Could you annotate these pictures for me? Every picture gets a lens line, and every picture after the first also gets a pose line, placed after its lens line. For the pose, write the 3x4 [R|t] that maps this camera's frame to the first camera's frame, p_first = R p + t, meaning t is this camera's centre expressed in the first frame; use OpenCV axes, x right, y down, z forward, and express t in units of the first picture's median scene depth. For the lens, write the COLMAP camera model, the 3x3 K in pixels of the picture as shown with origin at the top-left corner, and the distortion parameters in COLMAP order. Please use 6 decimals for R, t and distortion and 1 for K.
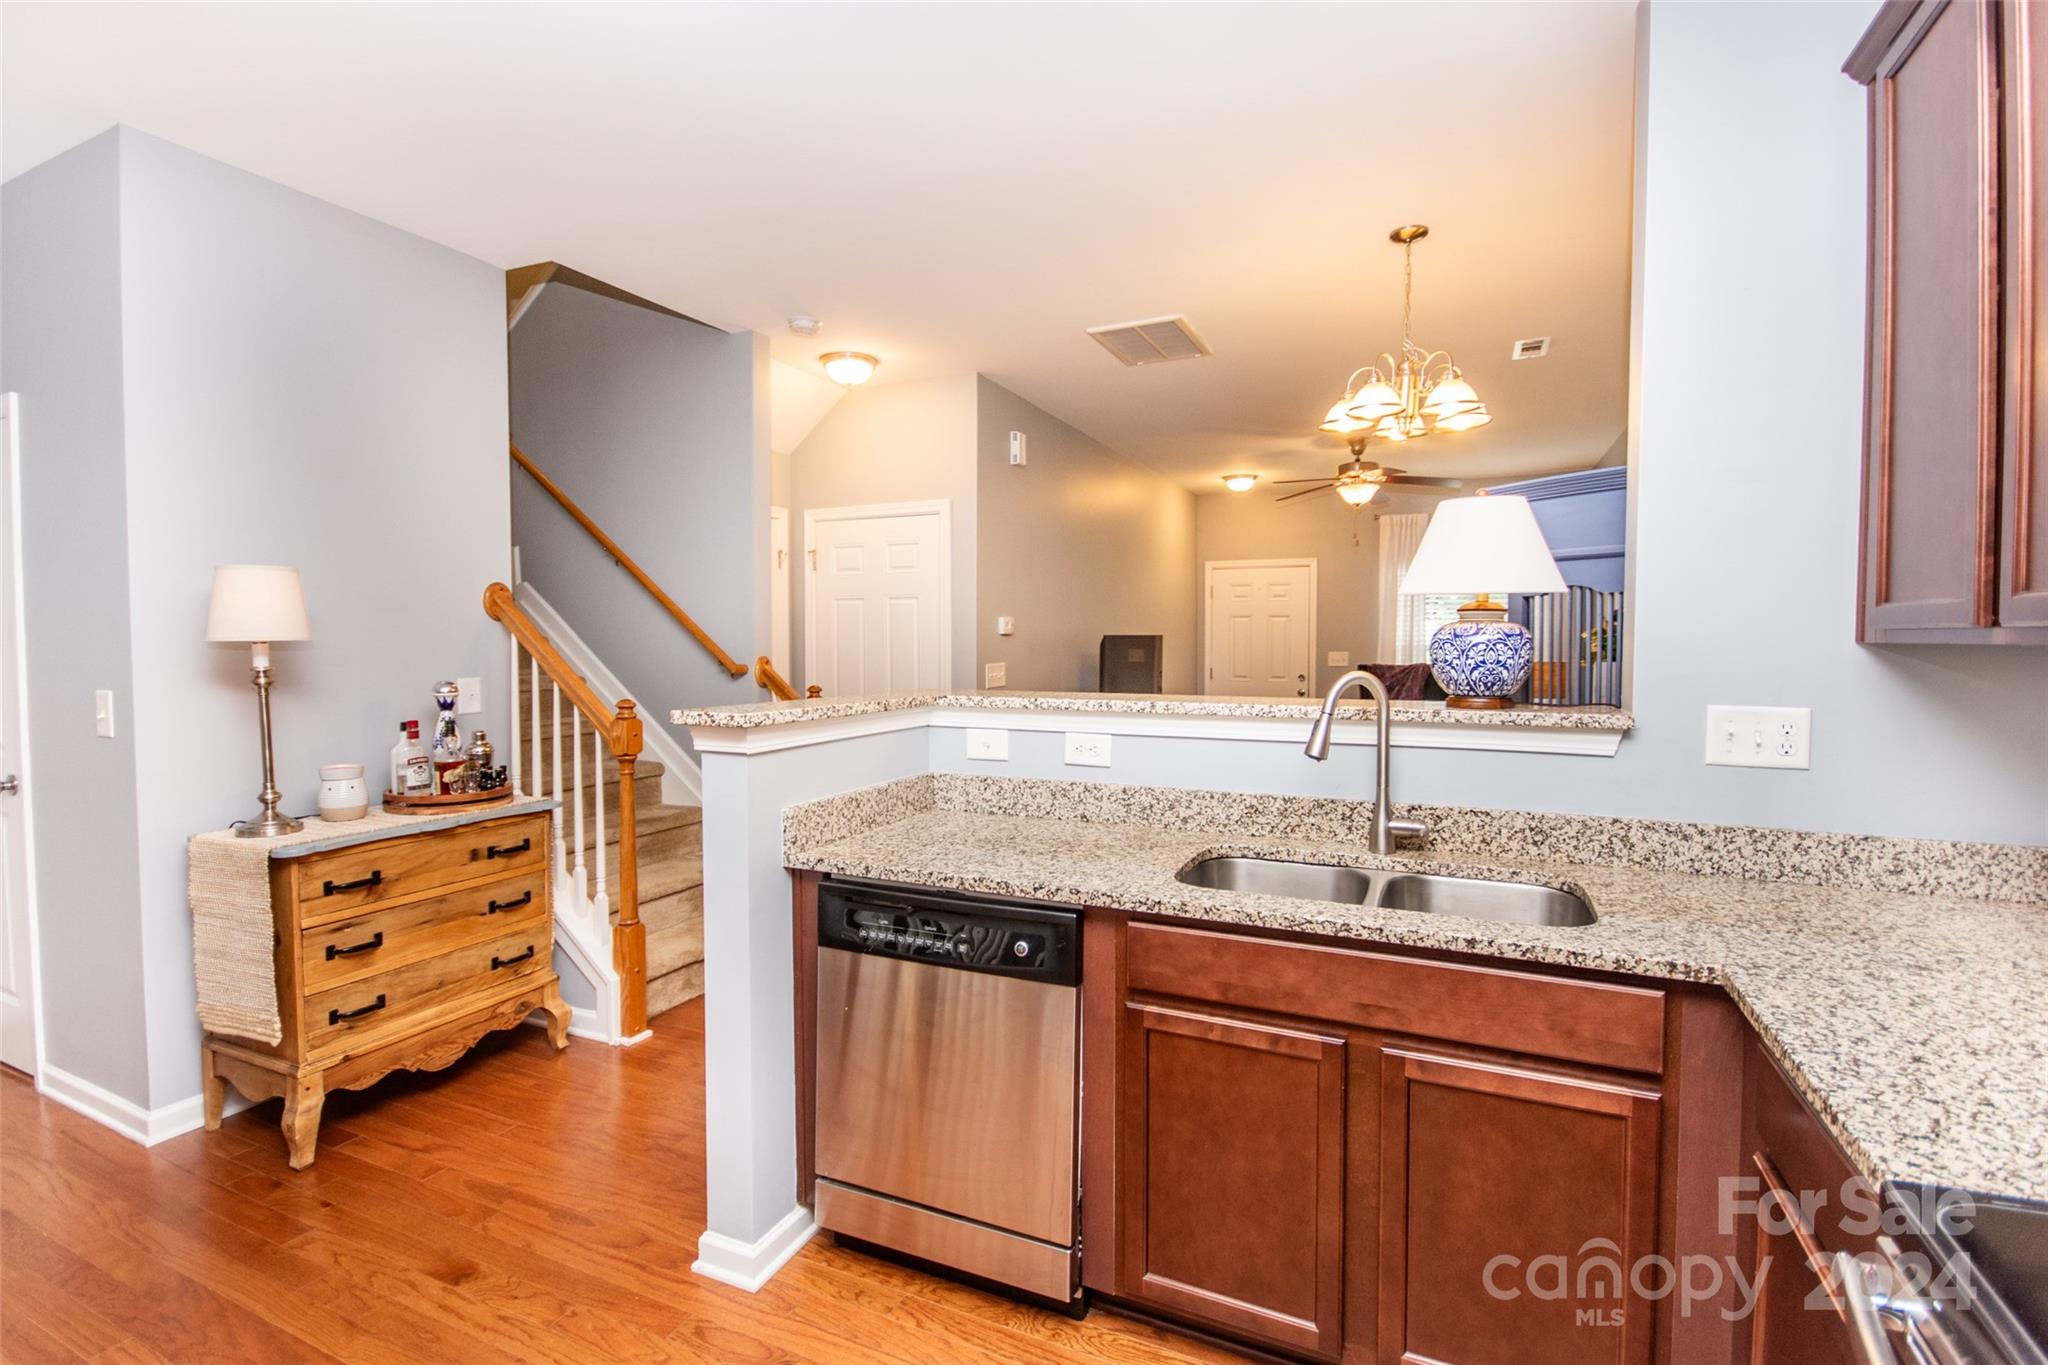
lens RADIAL K [[920.9, 0, 1018.4], [0, 920.9, 671.2], [0, 0, 1]] dist [-0.001971, -0.000115]
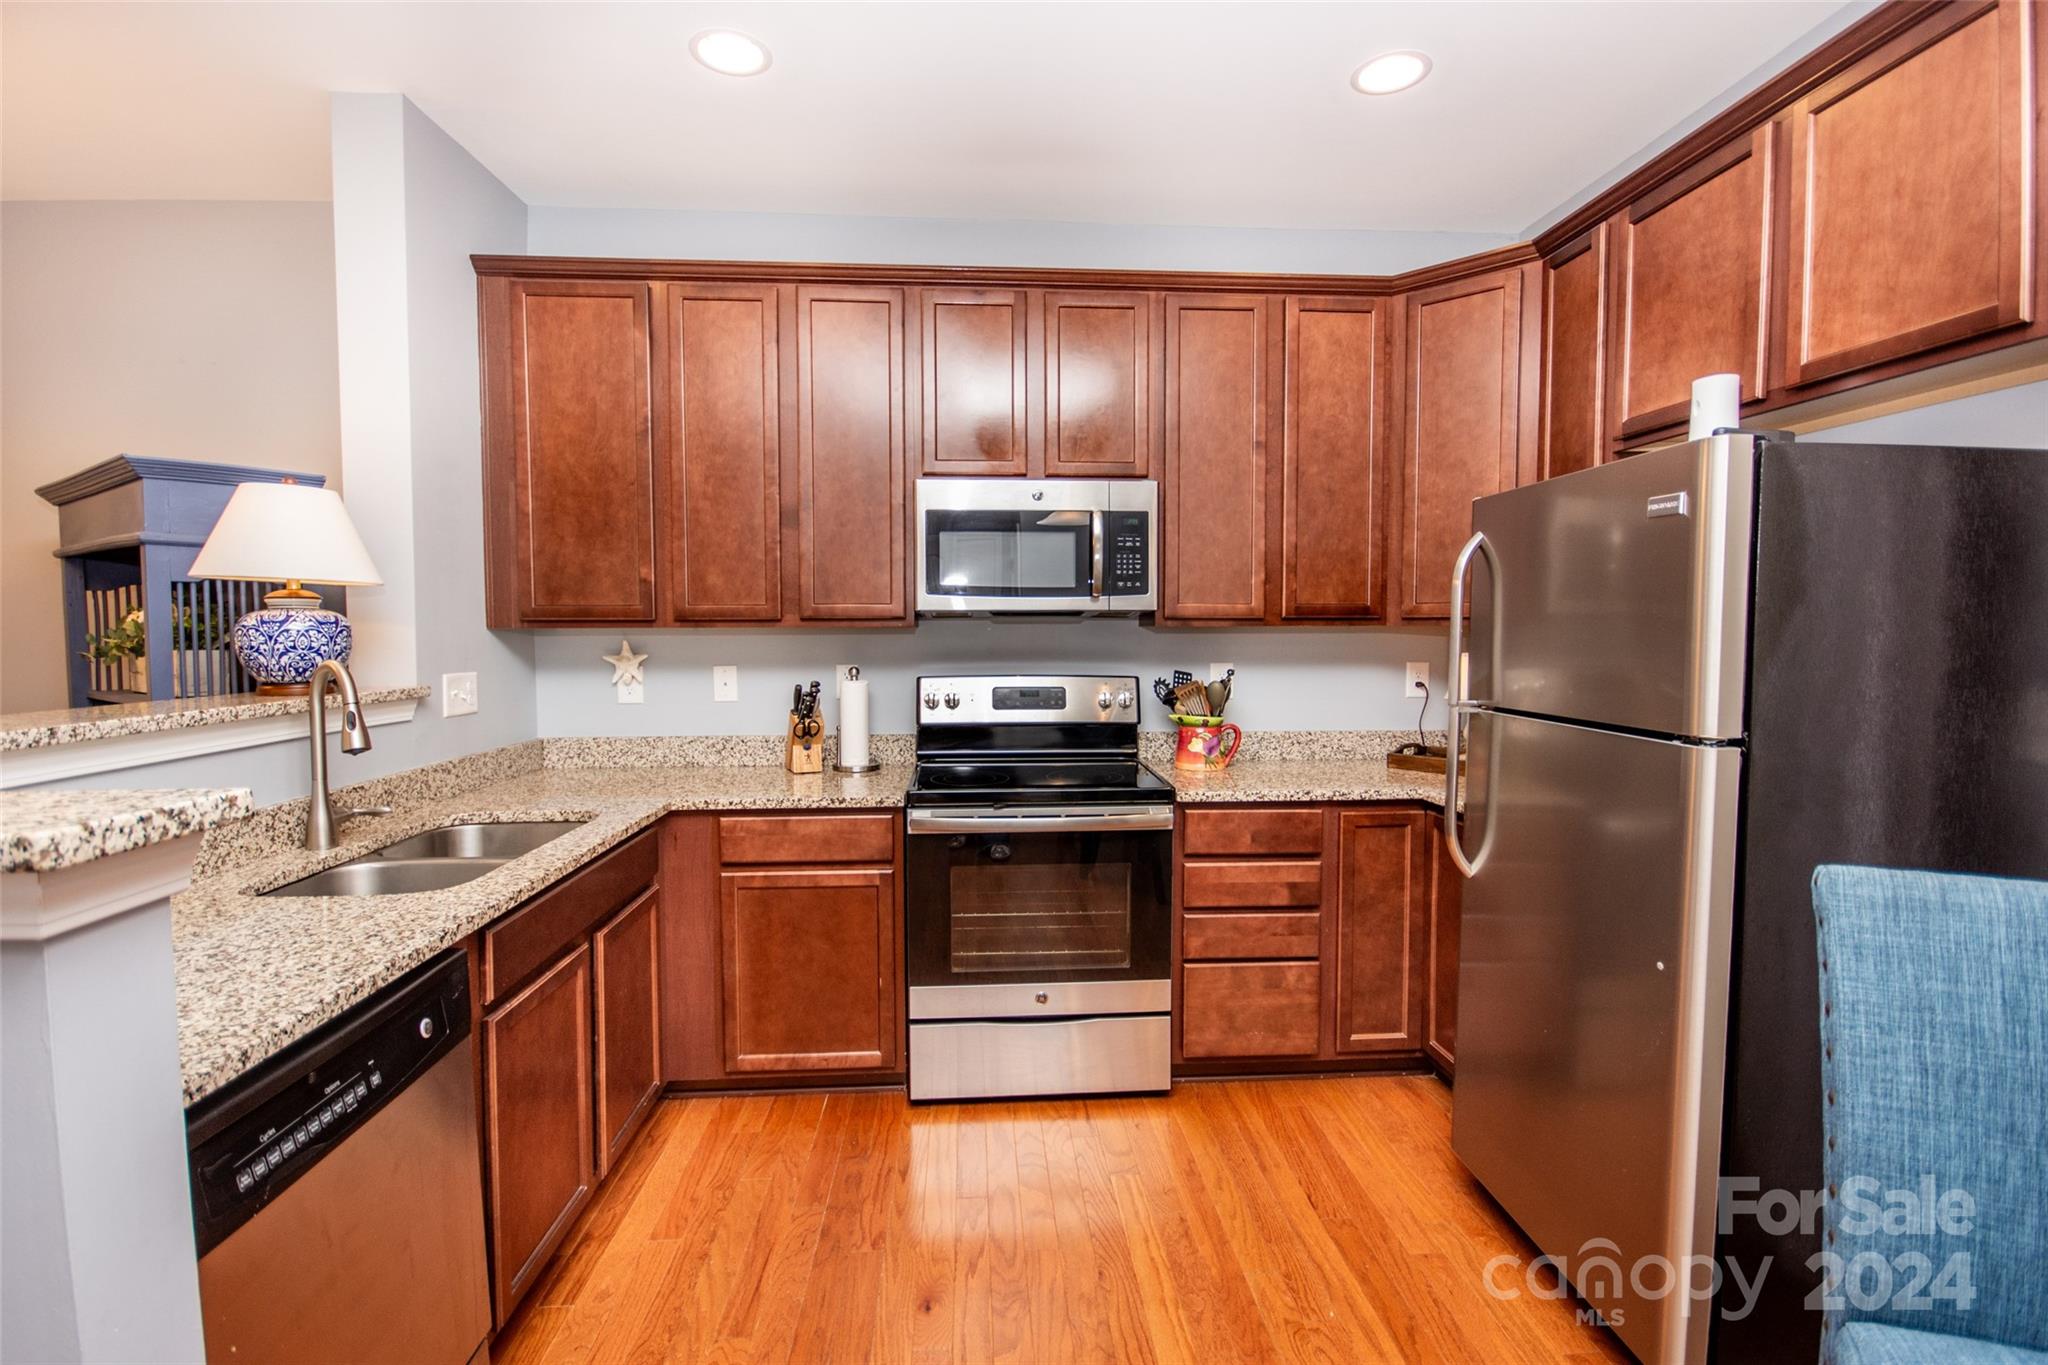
lens RADIAL K [[908.8, 0, 1027.1], [0, 908.8, 676.9], [0, 0, 1]] dist [0.018741, -0.019049]
pose [[-0.479214, -0.044172, 0.876586, -0.748428], [0.034435, 0.997018, 0.069066, -0.020853], [-0.877022, 0.063283, -0.476263, 0.762689]]
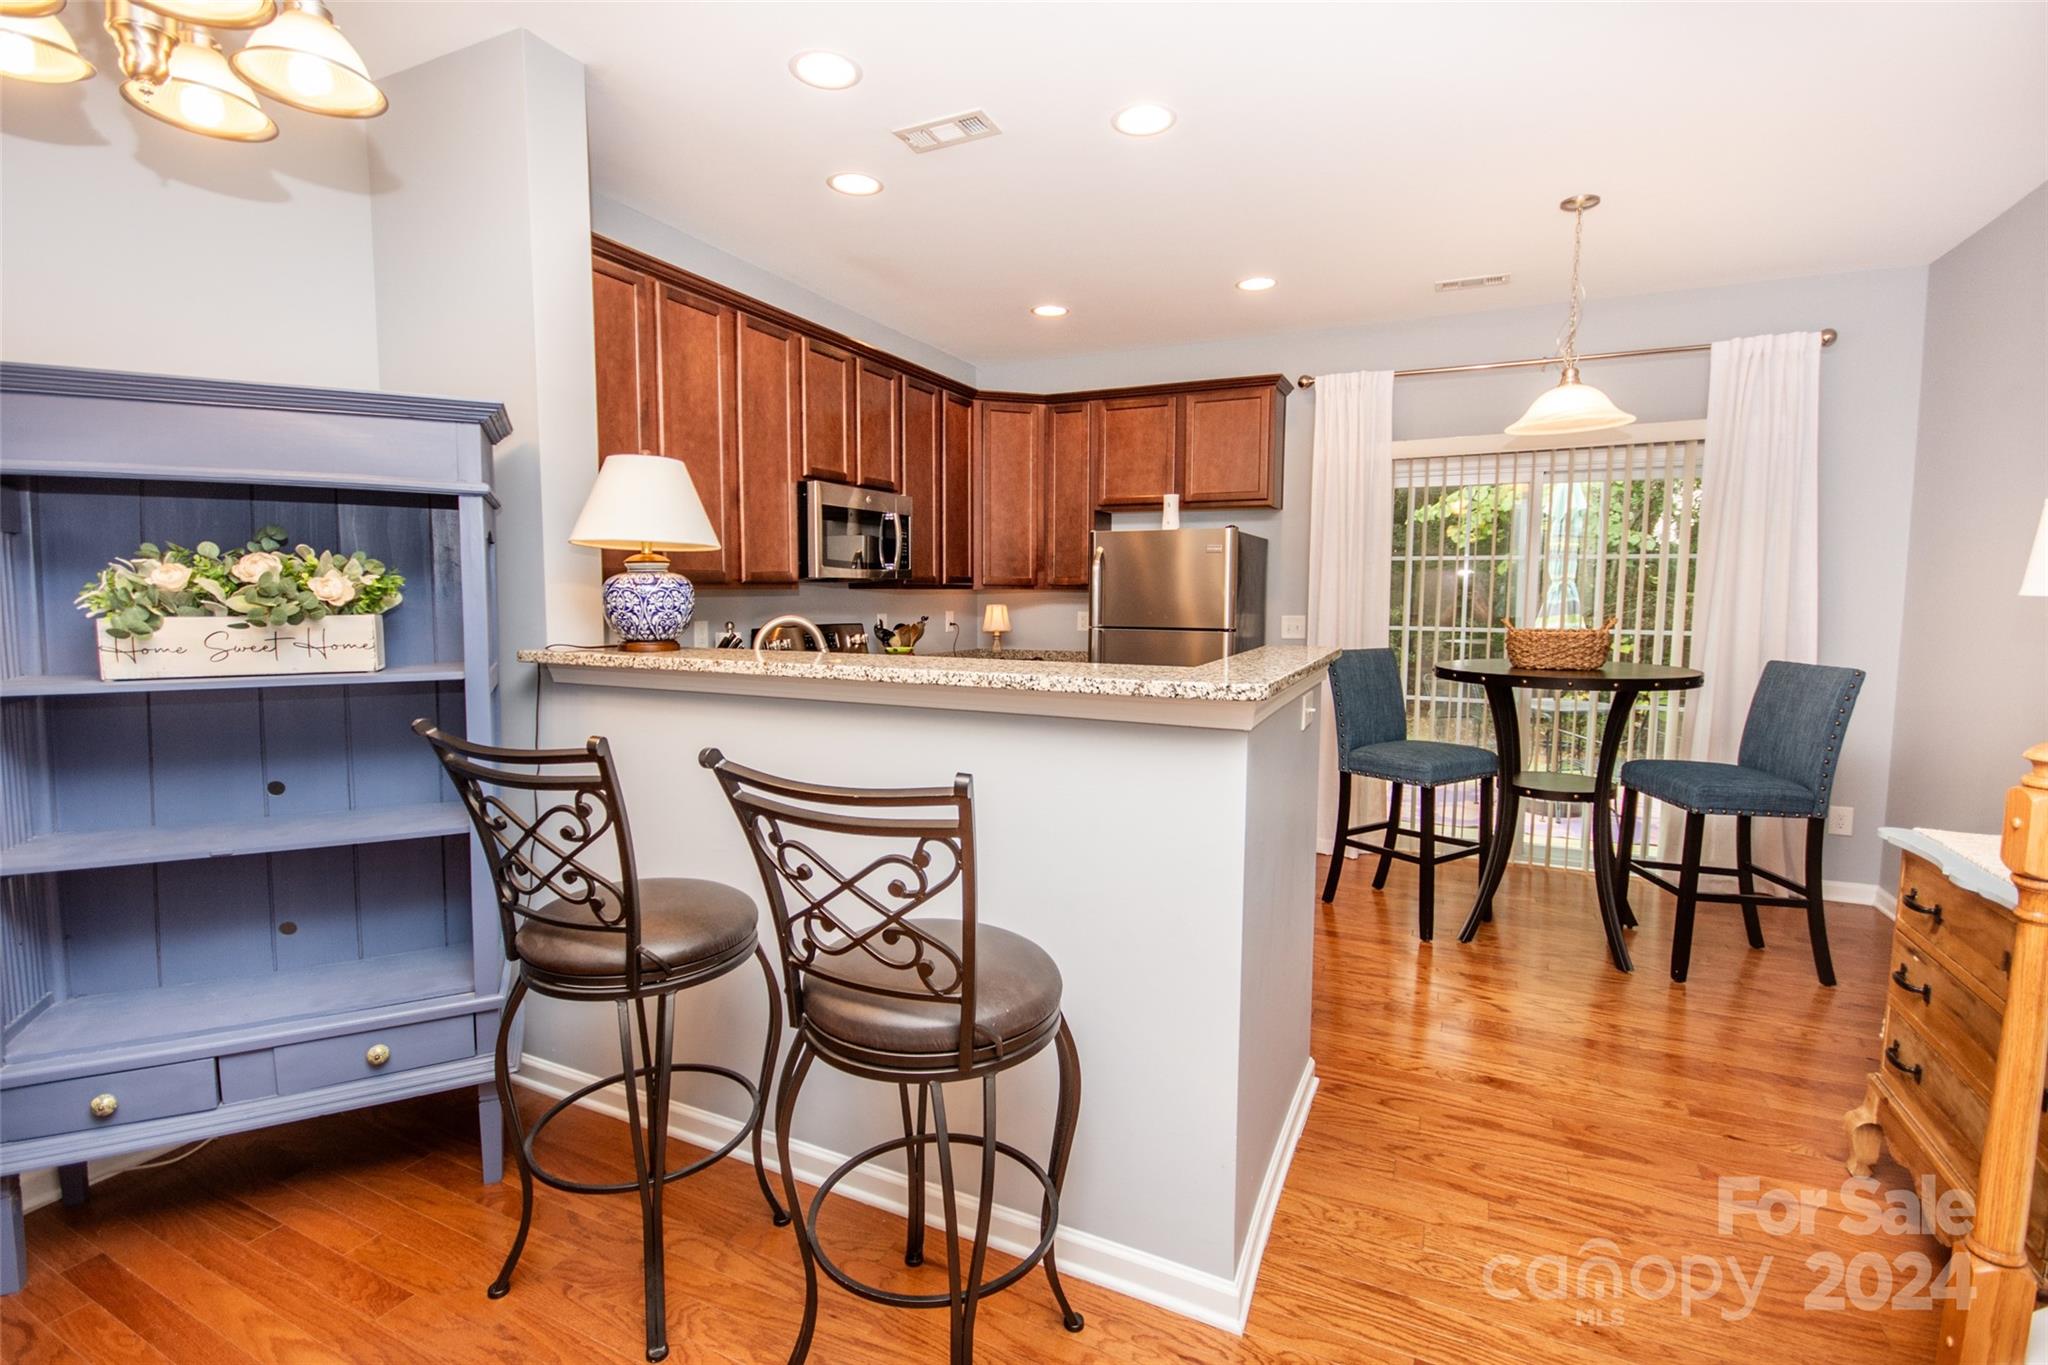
lens RADIAL K [[932.2, 0, 1025.1], [0, 932.2, 667.3], [0, 0, 1]] dist [0.000742, -0.000530]
pose [[-0.999867, -0.002068, 0.016176, 0.048568], [-0.000128, 0.992889, 0.119048, -0.074961], [-0.016307, 0.119030, -0.992757, 2.111774]]
